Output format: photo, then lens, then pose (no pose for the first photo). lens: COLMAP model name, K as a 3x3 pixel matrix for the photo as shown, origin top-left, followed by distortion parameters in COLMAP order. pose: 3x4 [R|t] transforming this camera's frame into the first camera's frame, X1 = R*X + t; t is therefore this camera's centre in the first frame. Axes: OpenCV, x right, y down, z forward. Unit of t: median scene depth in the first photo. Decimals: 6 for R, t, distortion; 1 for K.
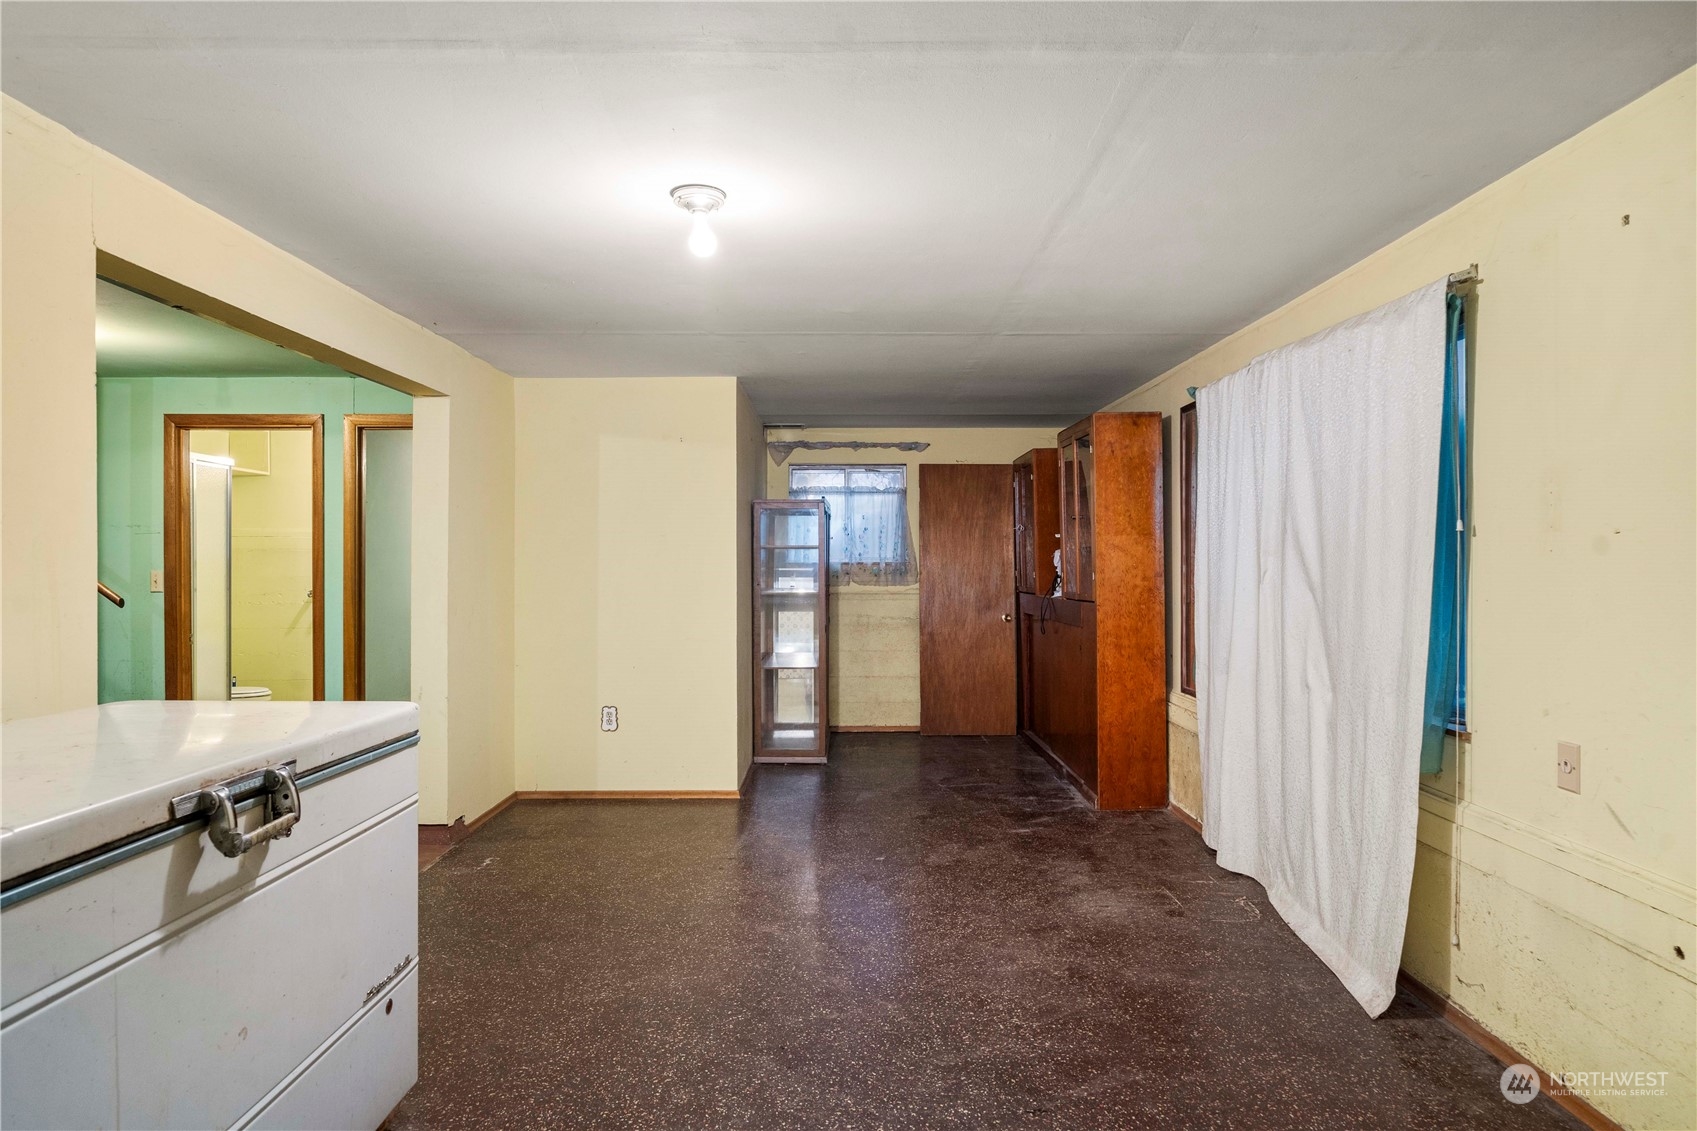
lens RADIAL K [[970.1, 0, 846.7], [0, 970.1, 565.5], [0, 0, 1]] dist [-0.004279, -0.000513]
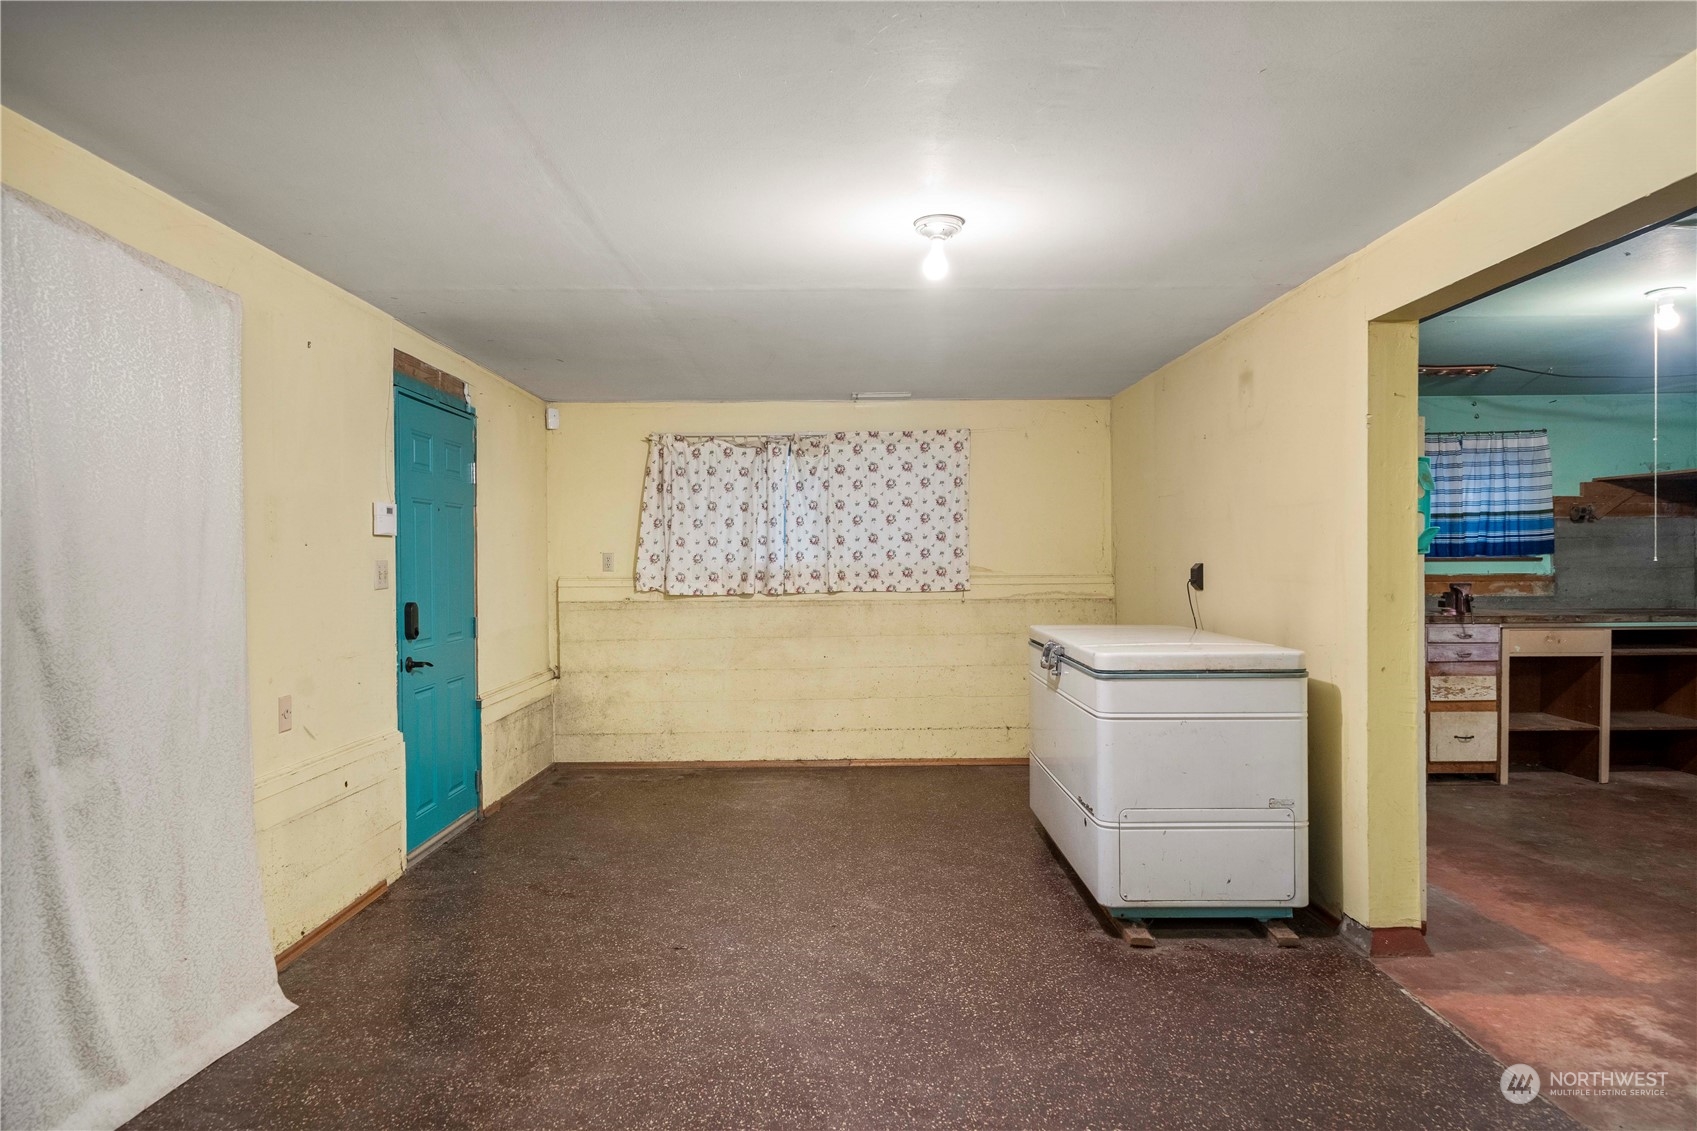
lens RADIAL K [[970.1, 0, 850.4], [0, 970.1, 566.4], [0, 0, 1]] dist [-0.004279, -0.000513]
pose [[-0.999945, 0.007705, -0.007102, -0.041078], [0.007638, 0.999927, 0.009362, -0.007077], [0.007174, 0.009307, -0.999931, 2.037086]]
